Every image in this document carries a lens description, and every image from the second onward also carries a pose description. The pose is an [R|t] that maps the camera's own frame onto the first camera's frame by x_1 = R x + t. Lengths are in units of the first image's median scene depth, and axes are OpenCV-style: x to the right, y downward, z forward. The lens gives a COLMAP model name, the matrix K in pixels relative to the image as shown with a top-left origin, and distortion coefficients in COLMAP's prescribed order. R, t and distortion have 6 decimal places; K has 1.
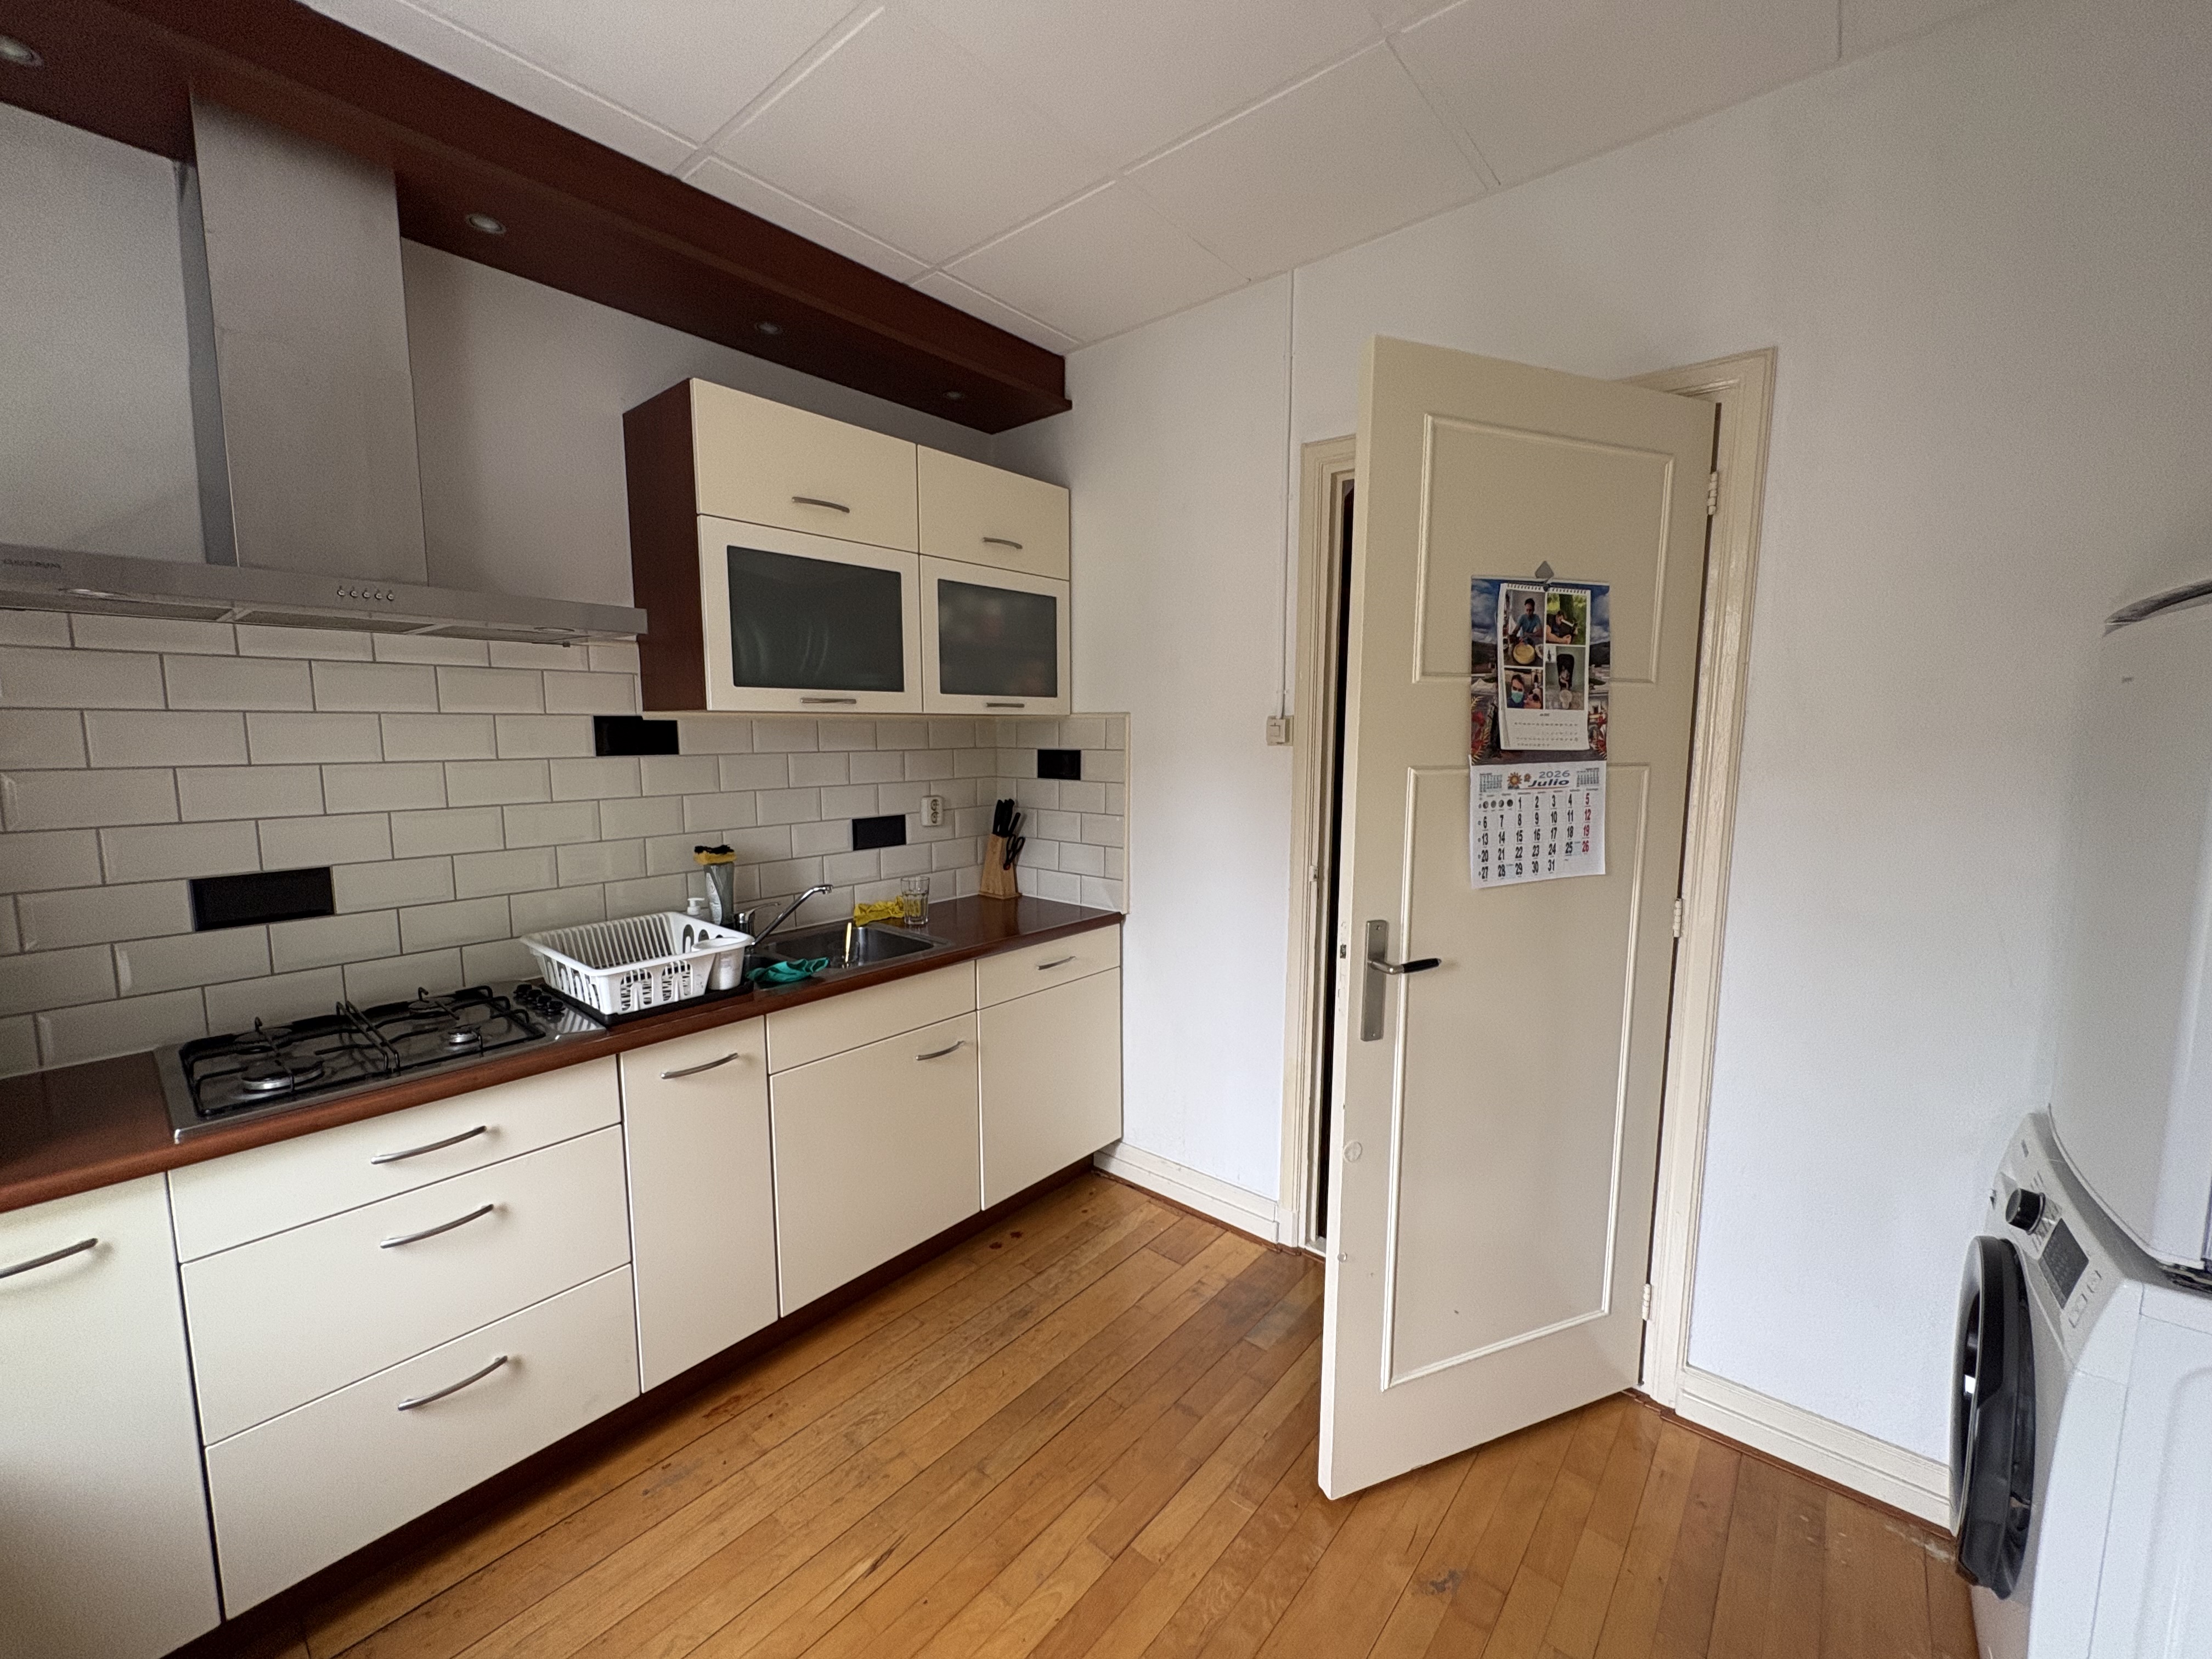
lens RADIAL K [[879.0, 0, 1108.3], [0, 879.0, 831.9], [0, 0, 1]] dist [0.002139, -0.000642]
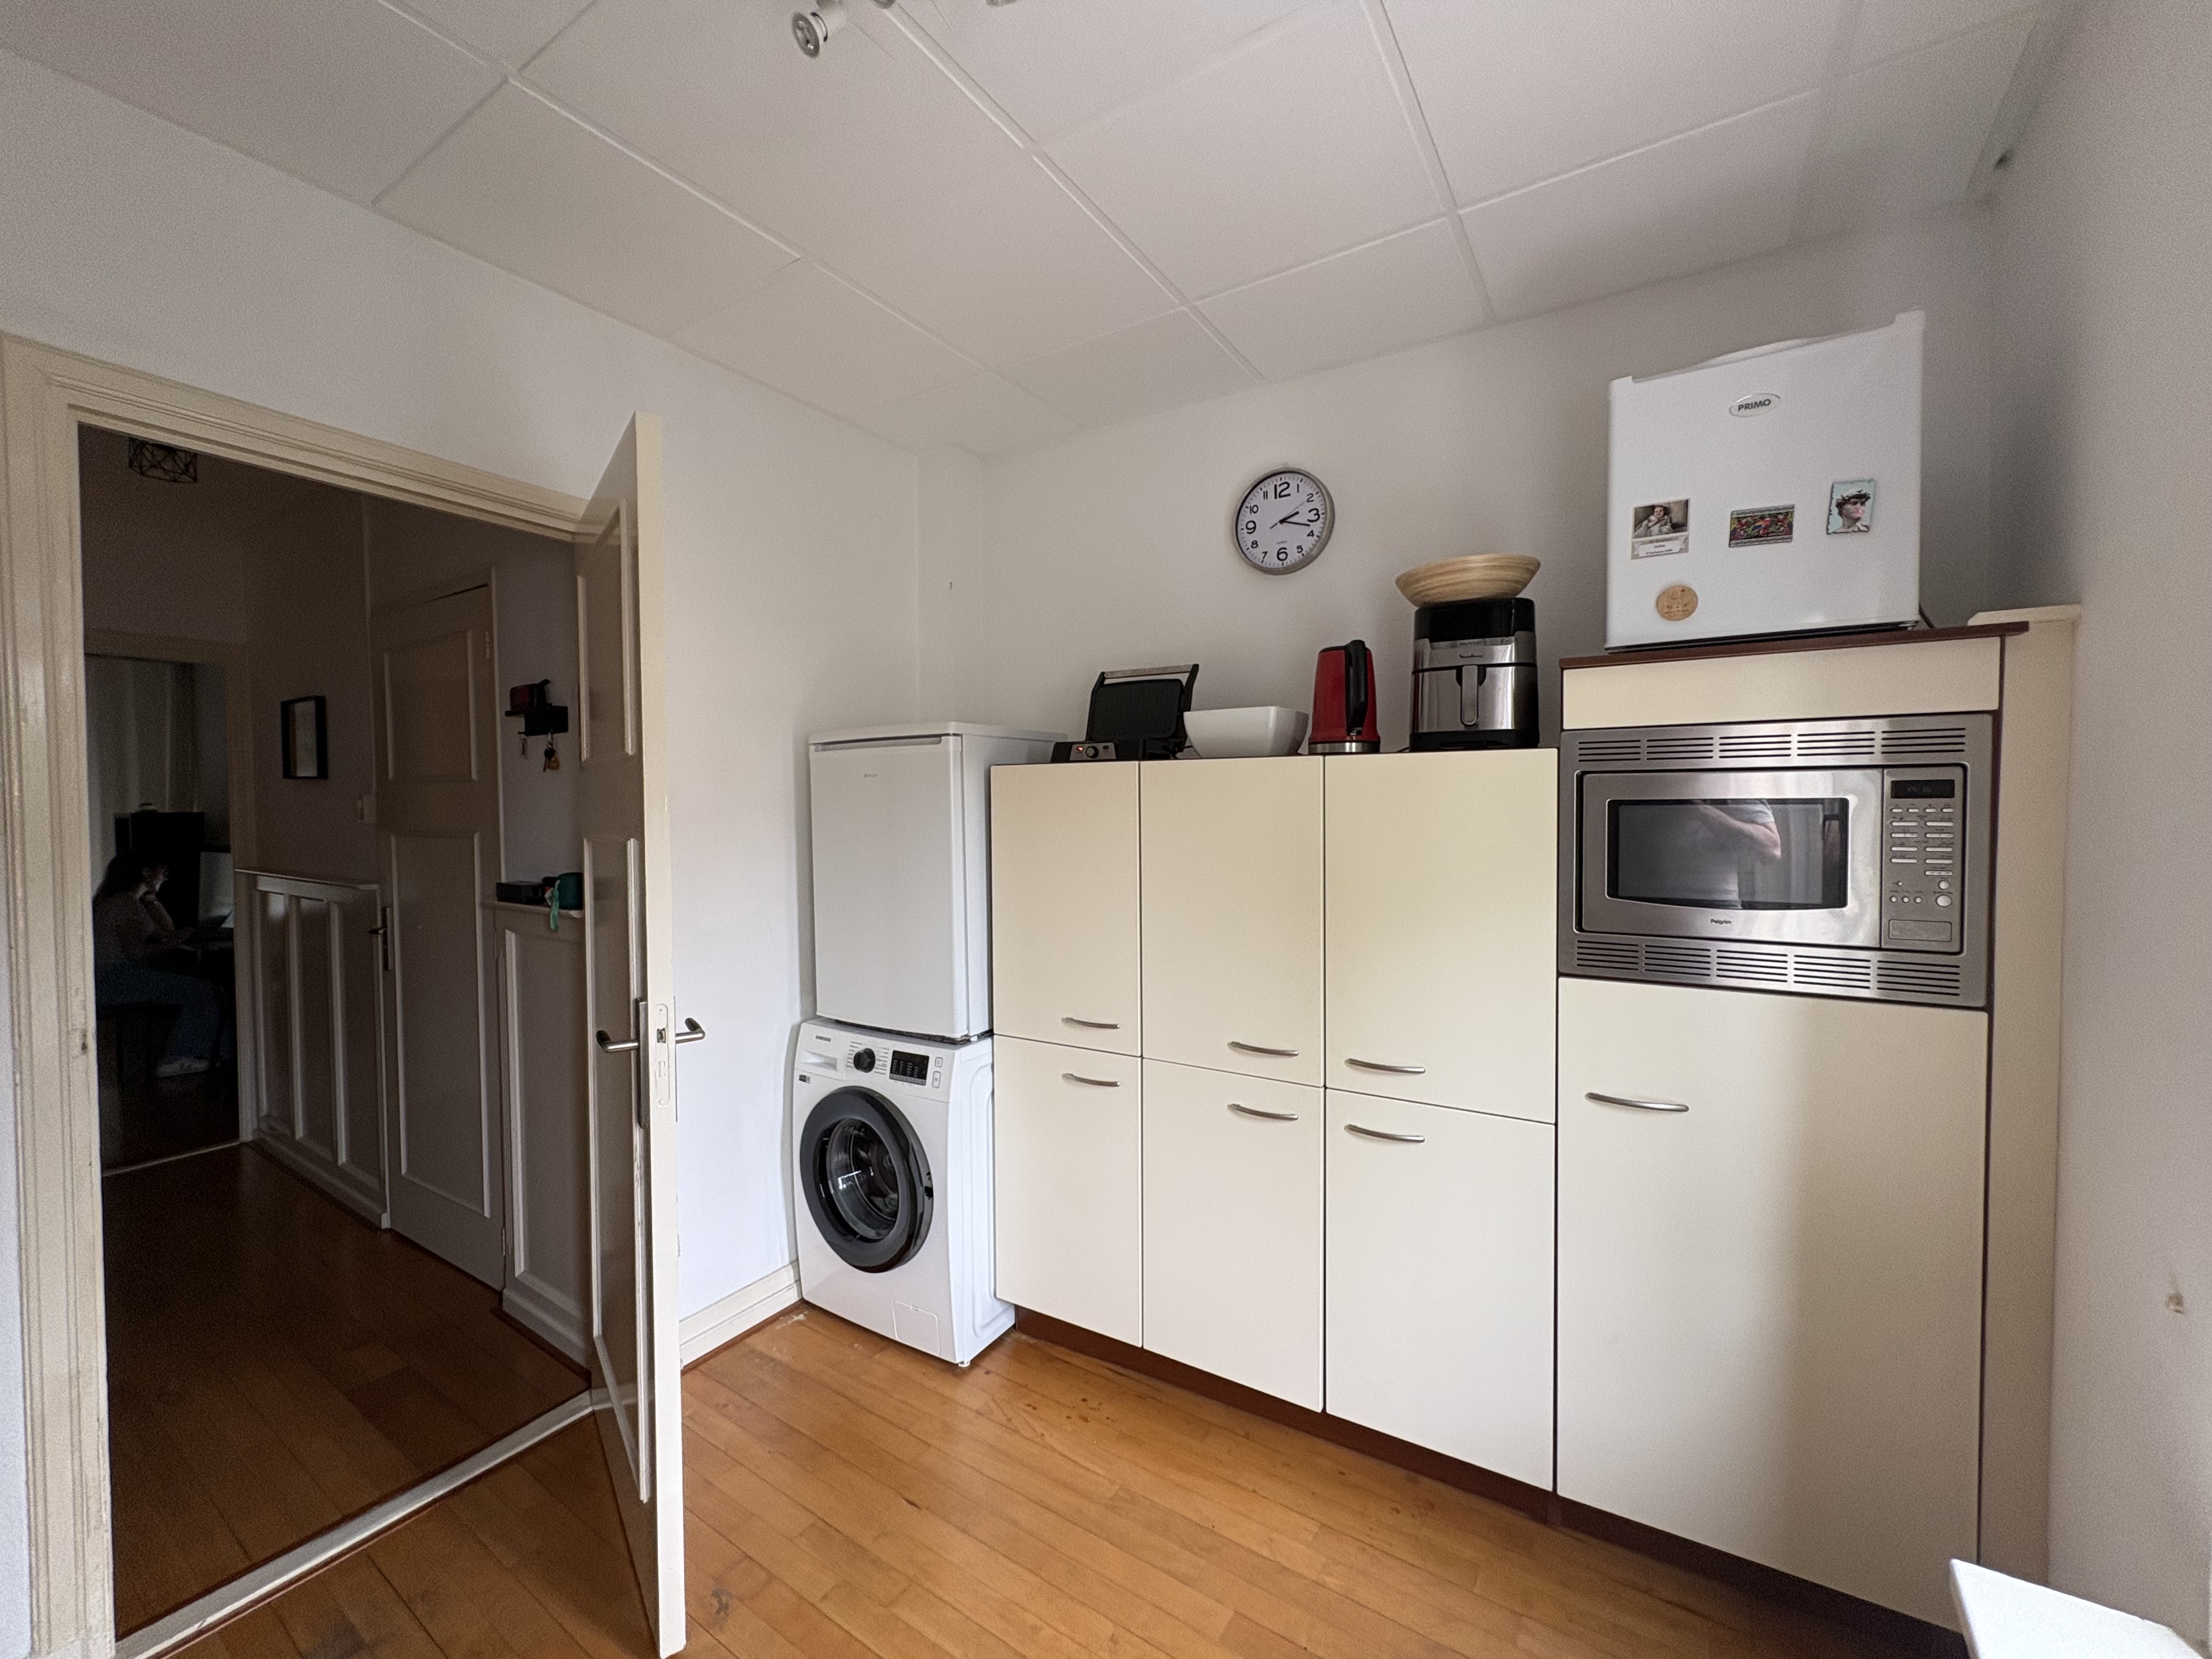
lens RADIAL K [[879.0, 0, 1107.6], [0, 879.0, 827.6], [0, 0, 1]] dist [0.002139, -0.000642]
pose [[-0.117141, -0.030191, 0.992656, -0.687332], [0.118435, 0.991980, 0.044147, -0.061749], [-0.986028, 0.122737, -0.112626, 0.541458]]
